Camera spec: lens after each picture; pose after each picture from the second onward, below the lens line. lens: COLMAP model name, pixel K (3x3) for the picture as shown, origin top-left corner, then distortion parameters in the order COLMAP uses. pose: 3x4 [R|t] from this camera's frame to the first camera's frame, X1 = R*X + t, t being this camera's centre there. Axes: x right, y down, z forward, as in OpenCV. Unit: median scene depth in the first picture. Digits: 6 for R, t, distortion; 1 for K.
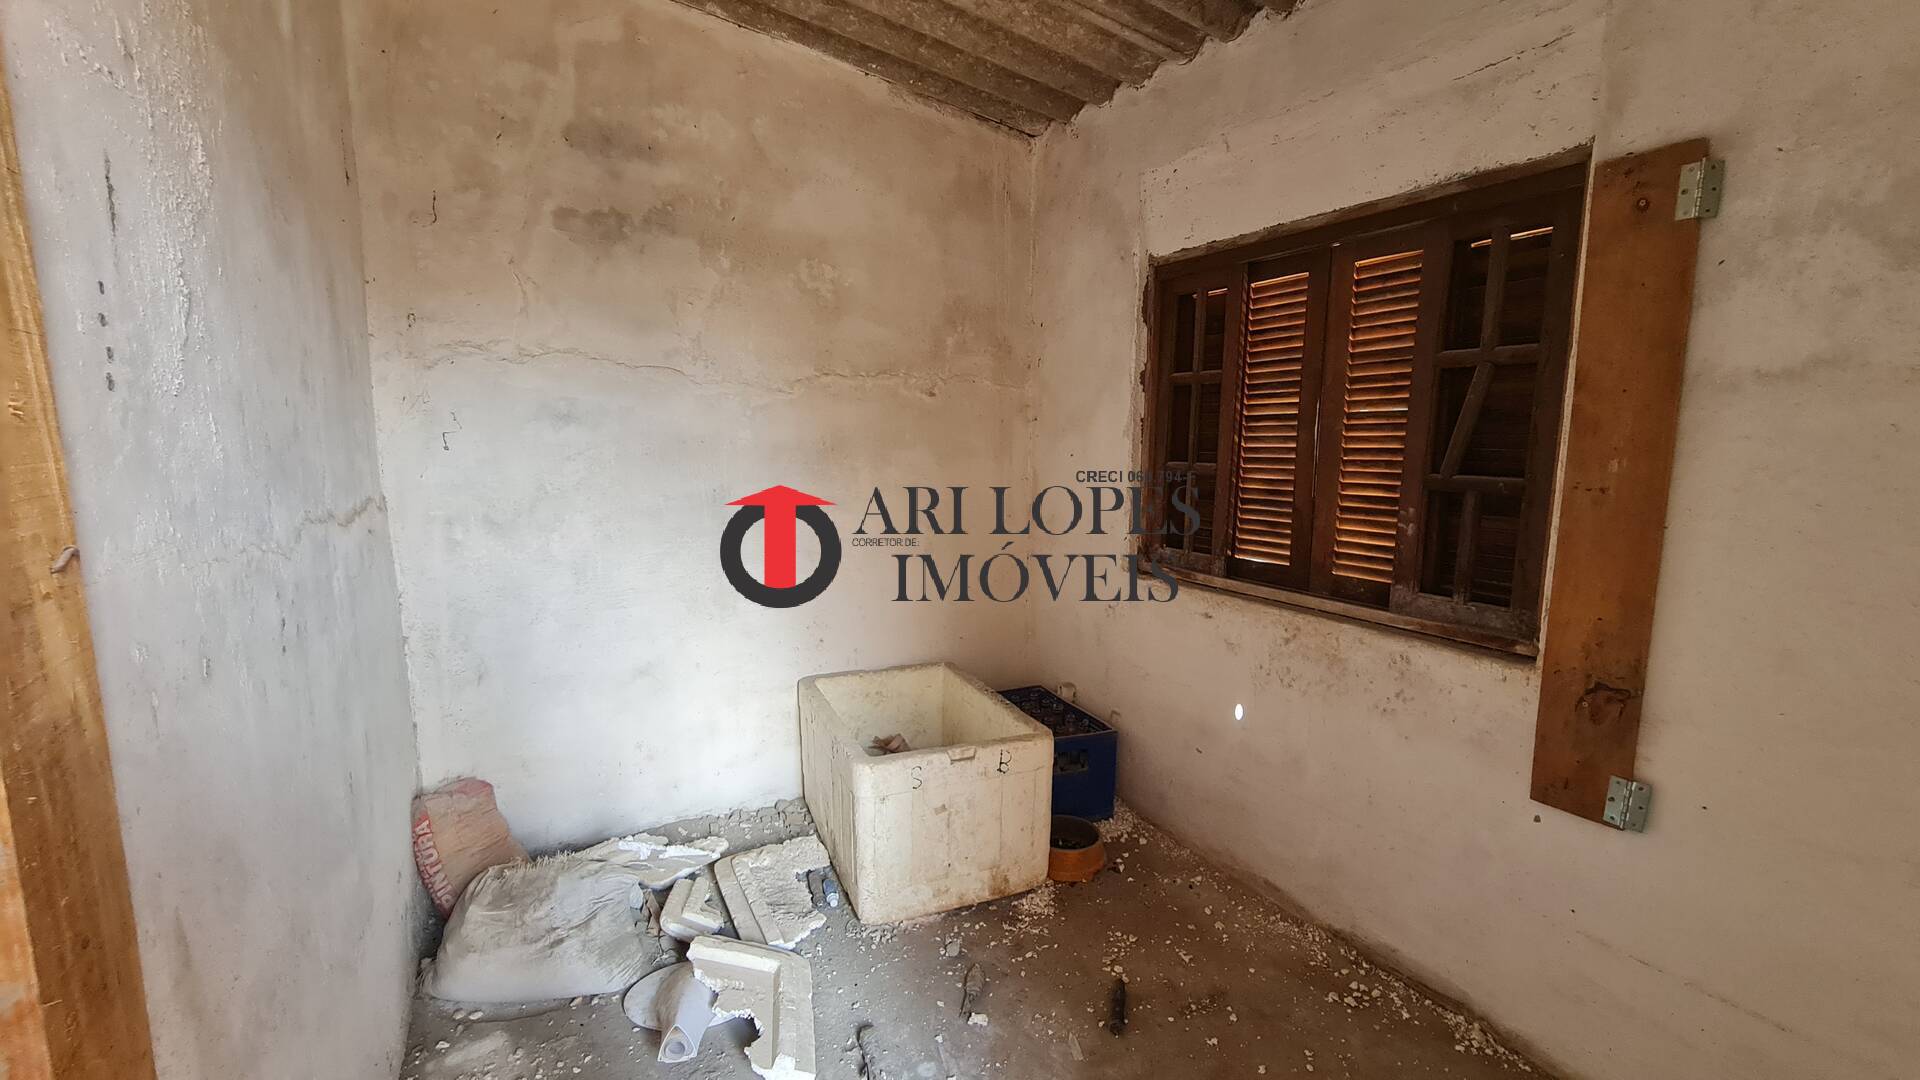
lens RADIAL K [[778.9, 0, 959.4], [0, 778.9, 538.2], [0, 0, 1]] dist [-0.002577, -0.000144]
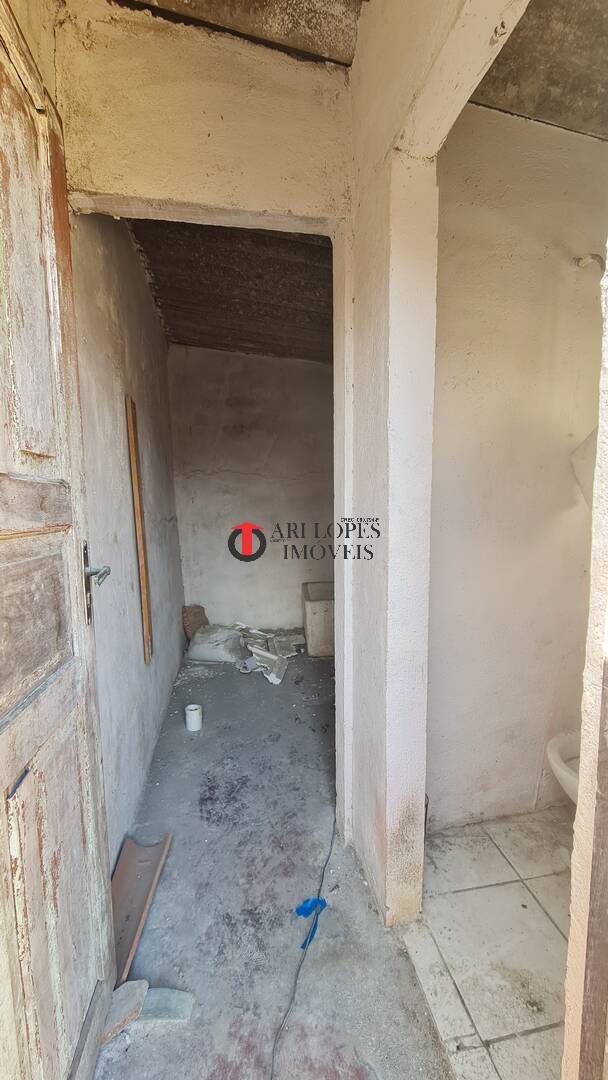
lens RADIAL K [[444.7, 0, 305.1], [0, 444.7, 543.2], [0, 0, 1]] dist [0.004418, 0.000440]
pose [[0.940822, -0.000829, -0.338899, 0.415882], [-0.007217, 0.999721, -0.022479, 0.093806], [0.338823, 0.023595, 0.940554, -0.591875]]
